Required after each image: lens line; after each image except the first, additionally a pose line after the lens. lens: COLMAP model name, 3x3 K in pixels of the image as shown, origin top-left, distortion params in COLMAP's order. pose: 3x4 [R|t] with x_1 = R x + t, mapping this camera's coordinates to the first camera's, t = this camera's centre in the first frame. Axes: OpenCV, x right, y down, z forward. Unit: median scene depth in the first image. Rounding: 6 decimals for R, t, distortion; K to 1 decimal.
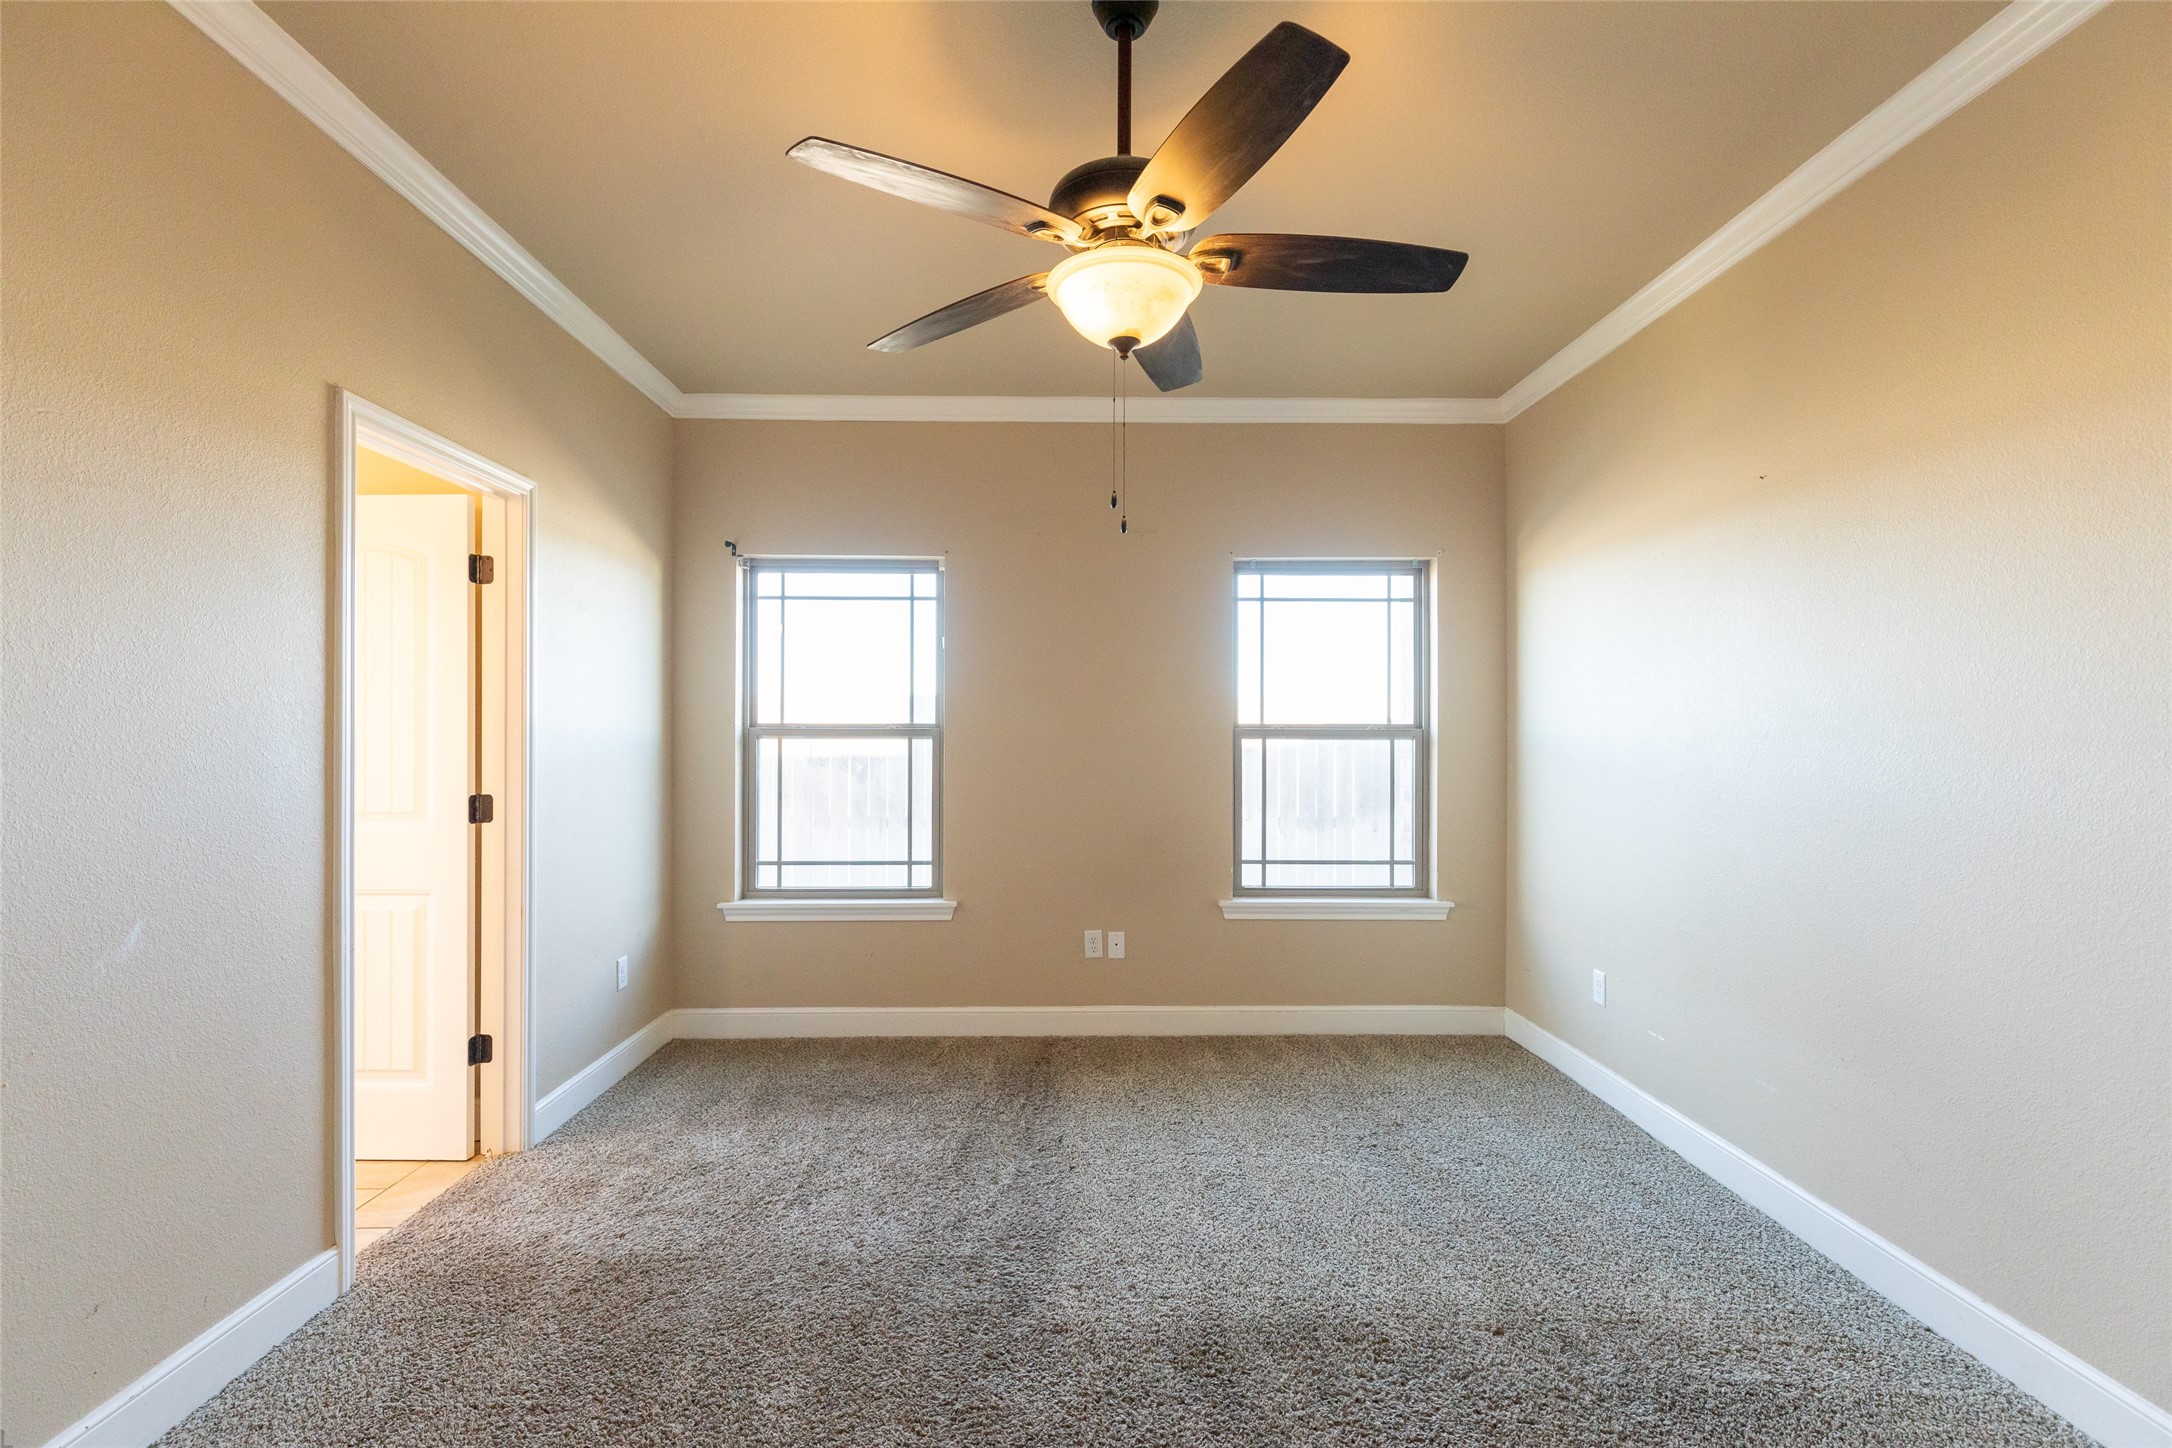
lens RADIAL K [[974.9, 0, 1080.1], [0, 974.9, 736.9], [0, 0, 1]] dist [0.009728, -0.003150]
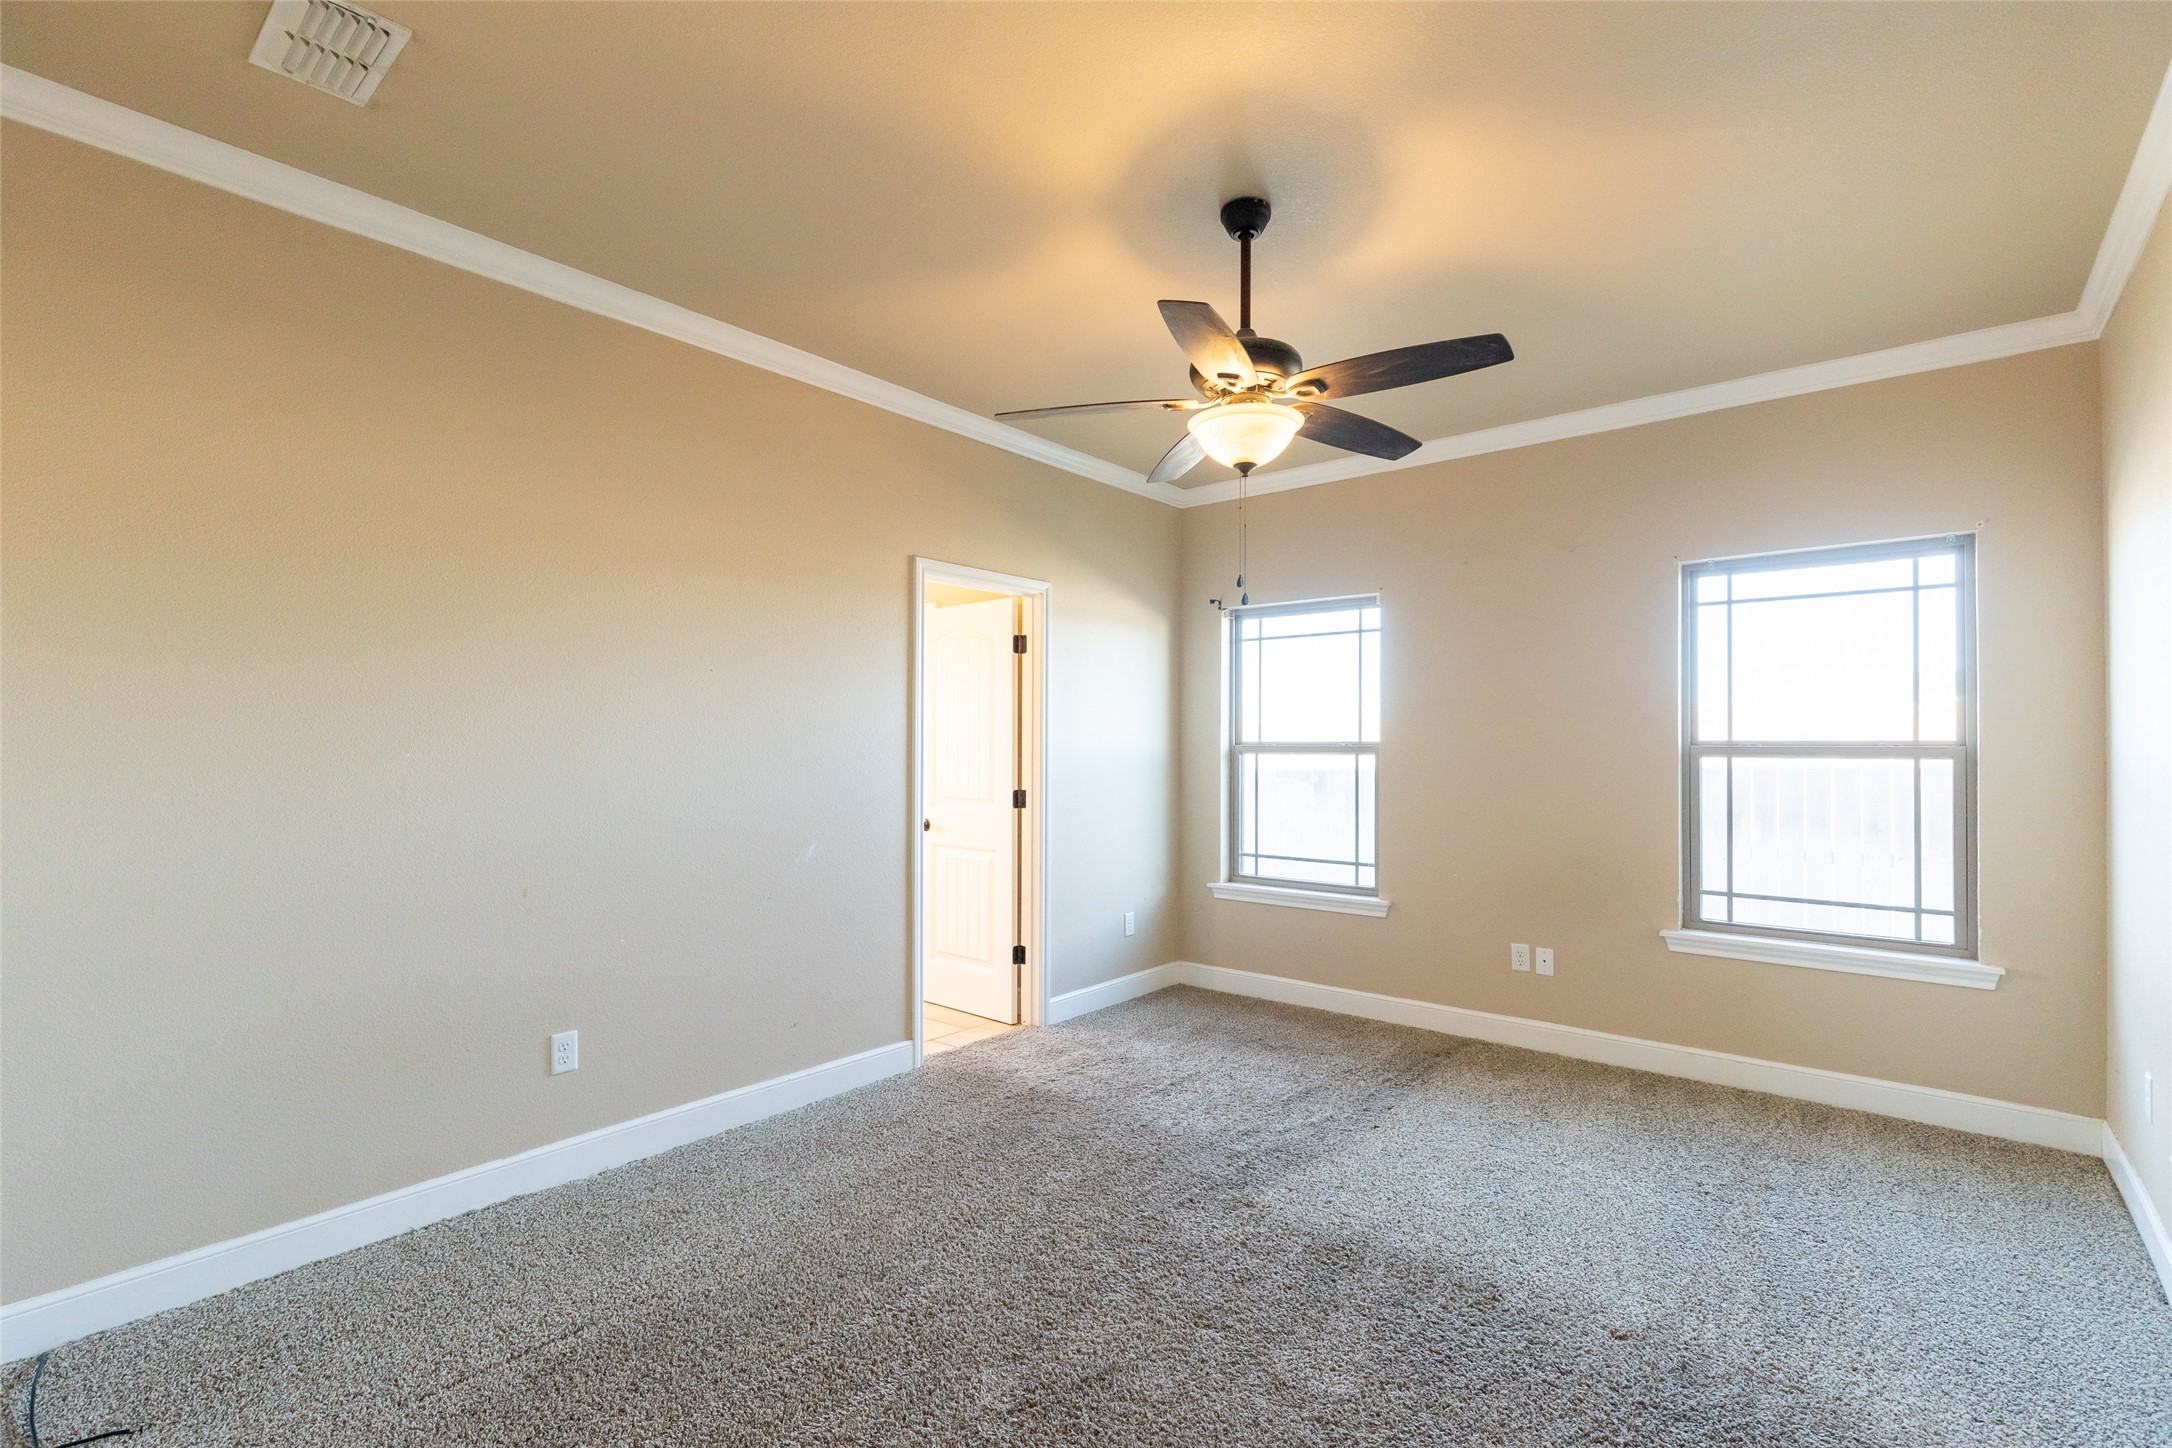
lens RADIAL K [[974.9, 0, 1079.8], [0, 974.9, 745.9], [0, 0, 1]] dist [0.009728, -0.003150]
pose [[0.759253, 0.000162, -0.650796, 0.416388], [-0.002488, 0.999993, -0.002653, -0.006014], [0.650791, 0.003633, 0.759248, -0.097012]]
